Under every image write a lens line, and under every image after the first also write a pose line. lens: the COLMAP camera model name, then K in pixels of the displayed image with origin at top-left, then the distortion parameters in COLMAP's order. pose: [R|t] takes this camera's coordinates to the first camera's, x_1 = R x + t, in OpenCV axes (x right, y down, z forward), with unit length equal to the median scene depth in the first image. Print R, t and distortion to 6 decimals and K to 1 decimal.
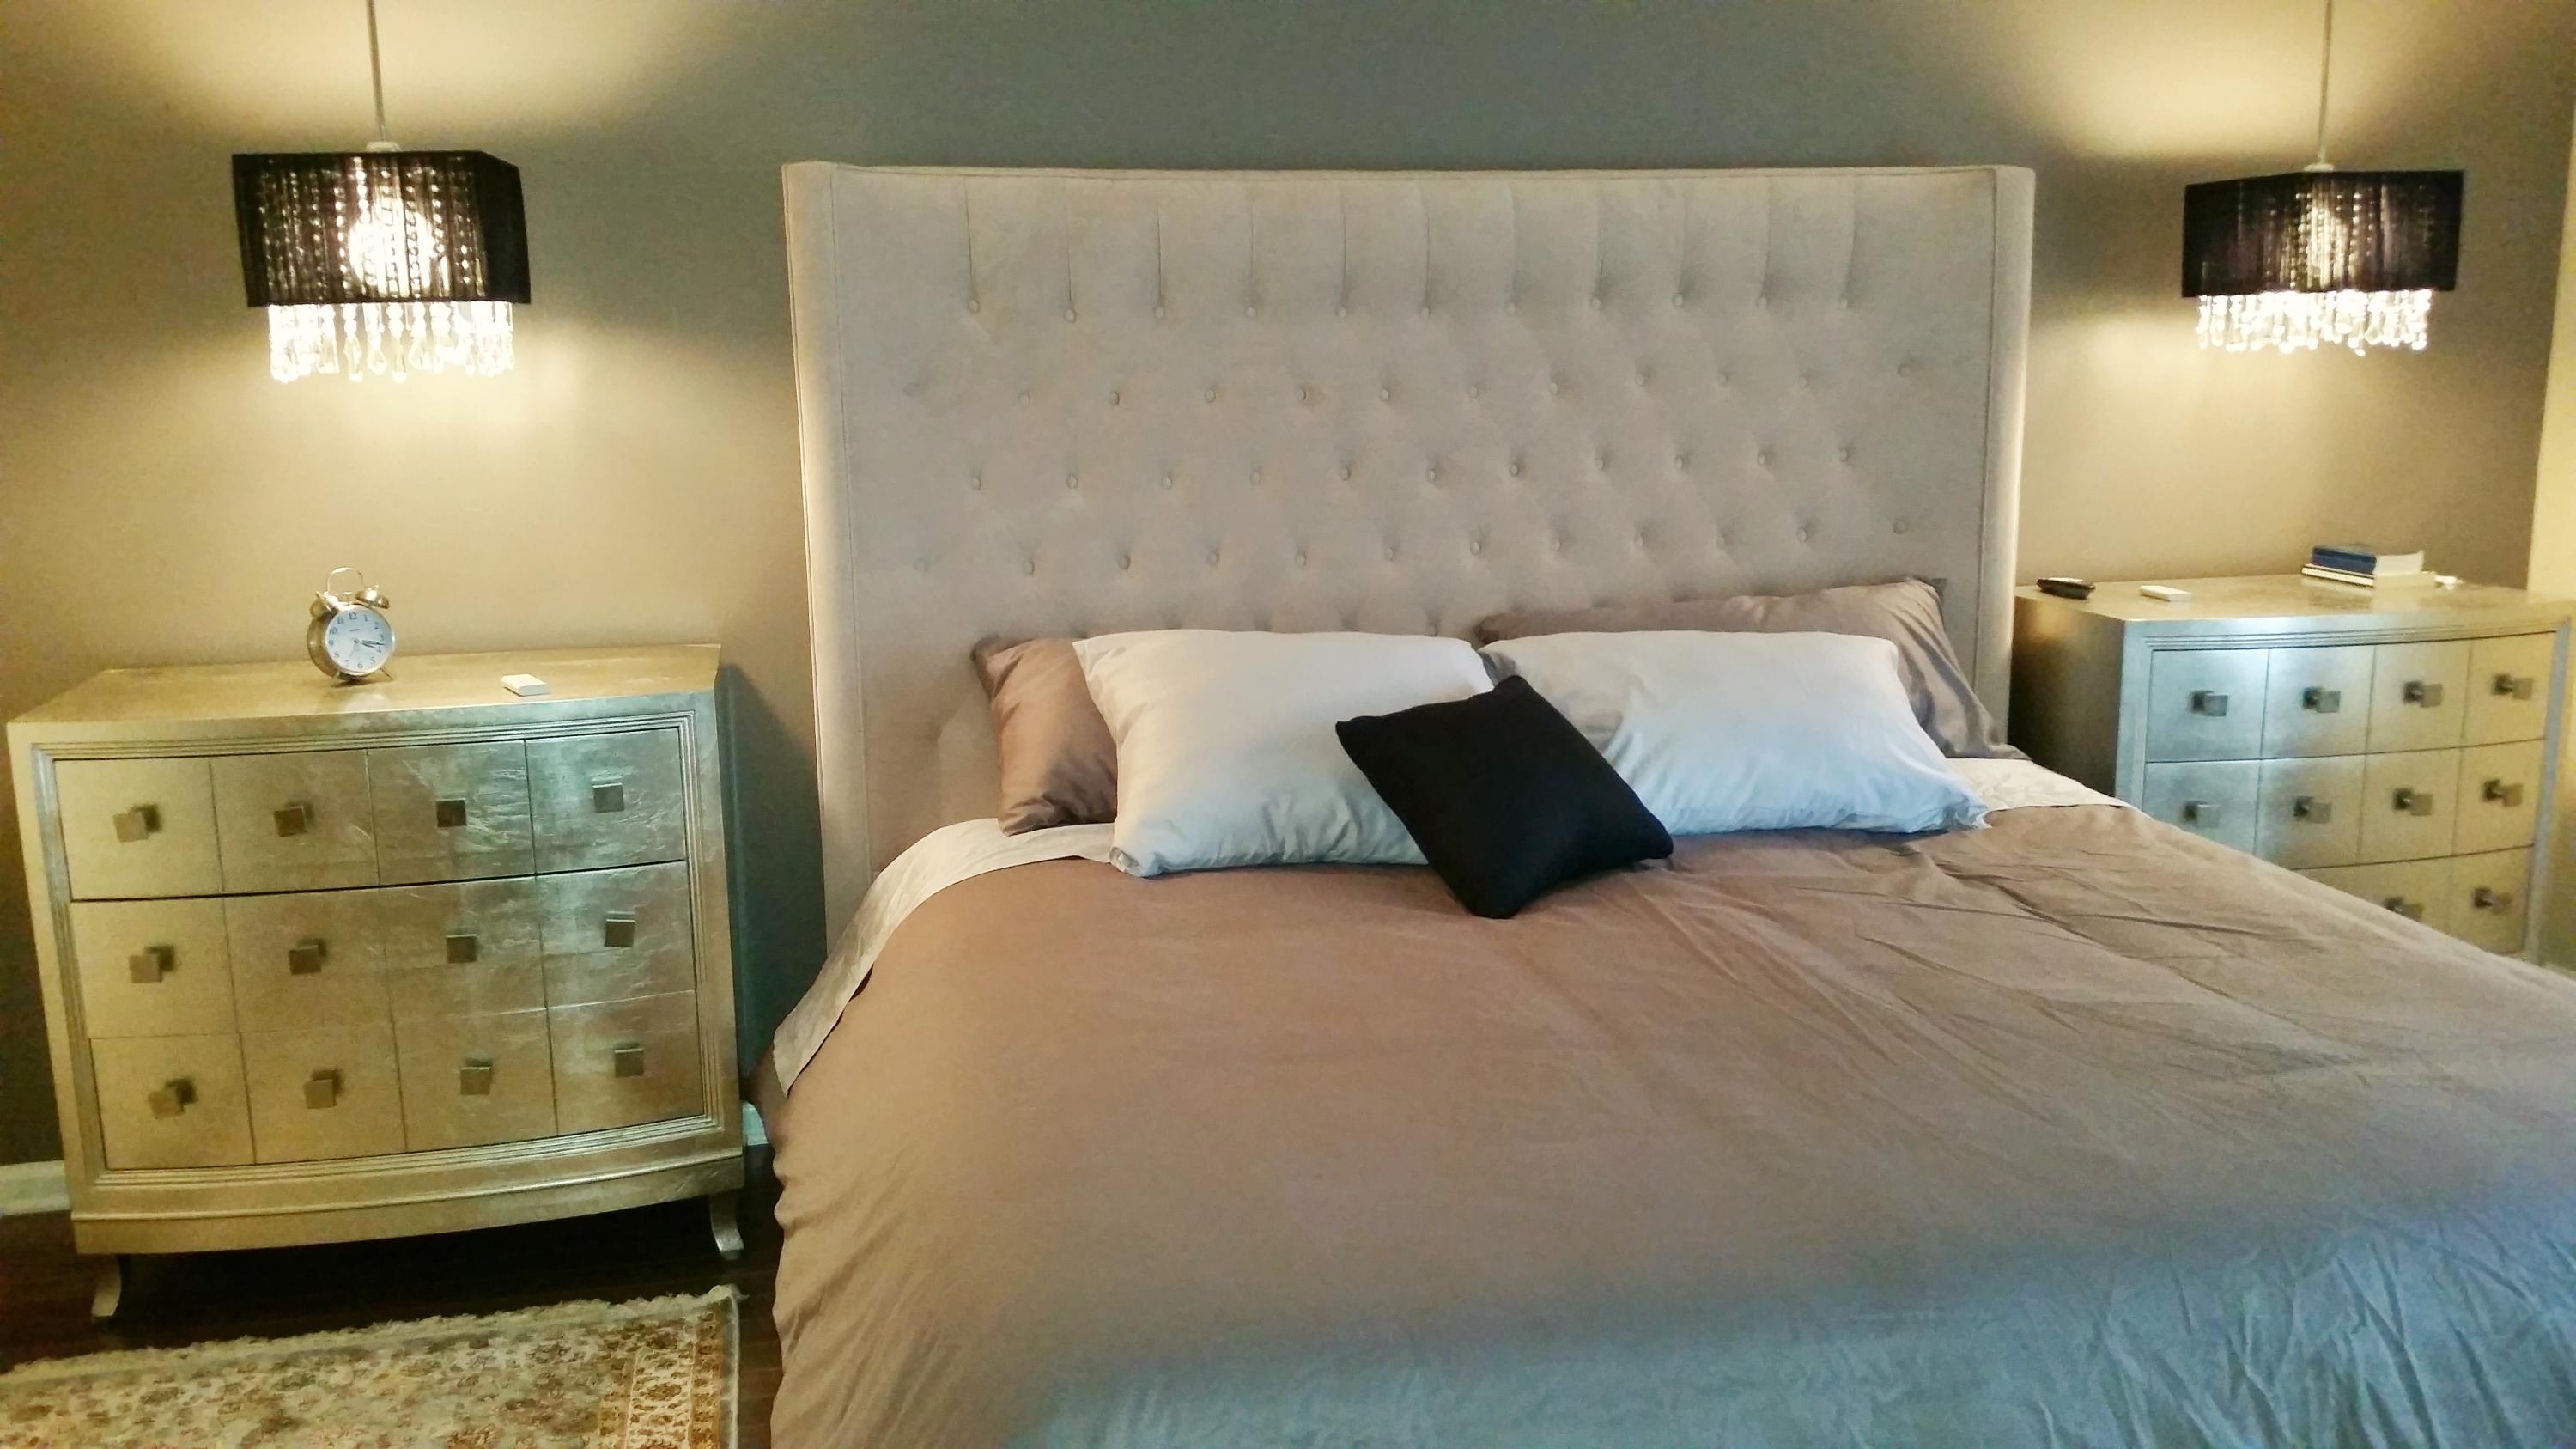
lens RADIAL K [[2098.3, 0, 1292.7], [0, 2098.3, 721.2], [0, 0, 1]] dist [0.071812, -0.125002]
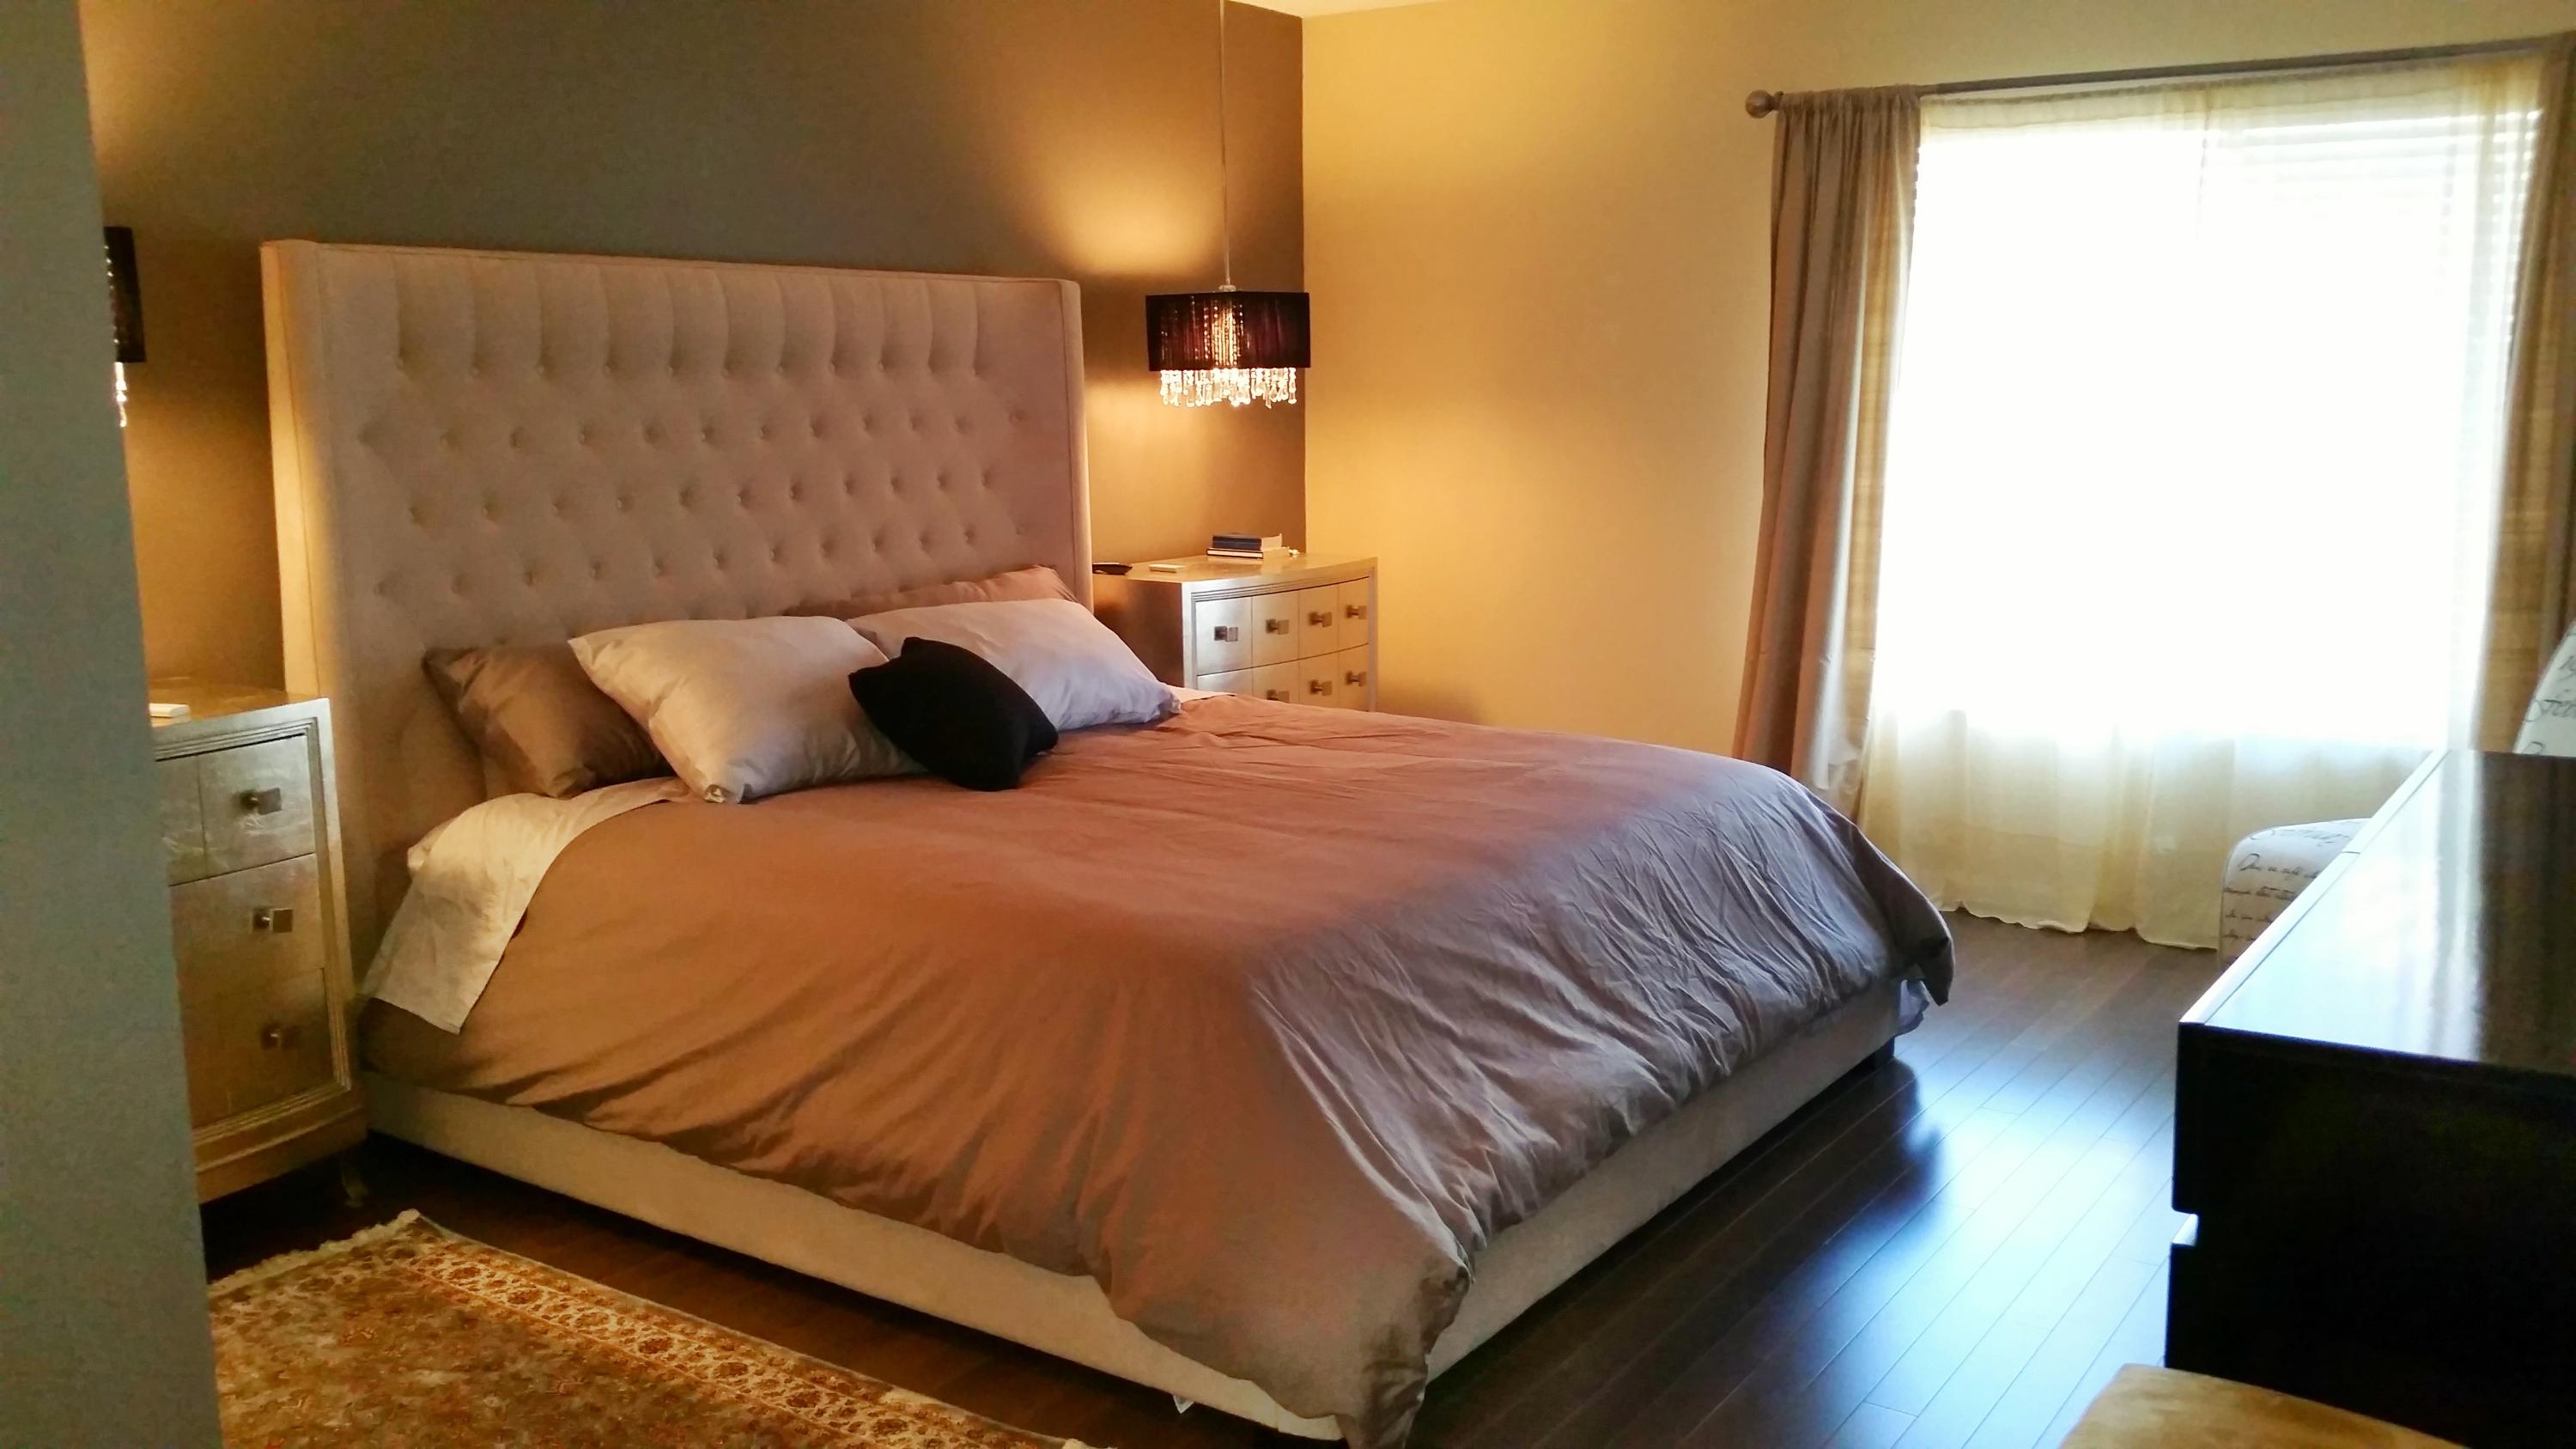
lens RADIAL K [[2098.3, 0, 1295.3], [0, 2098.3, 734.6], [0, 0, 1]] dist [0.071812, -0.125002]
pose [[0.738937, -0.106578, 0.665292, -0.551135], [0.123092, 0.992146, 0.022221, 0.036600], [-0.662435, 0.065473, 0.746253, -0.169350]]
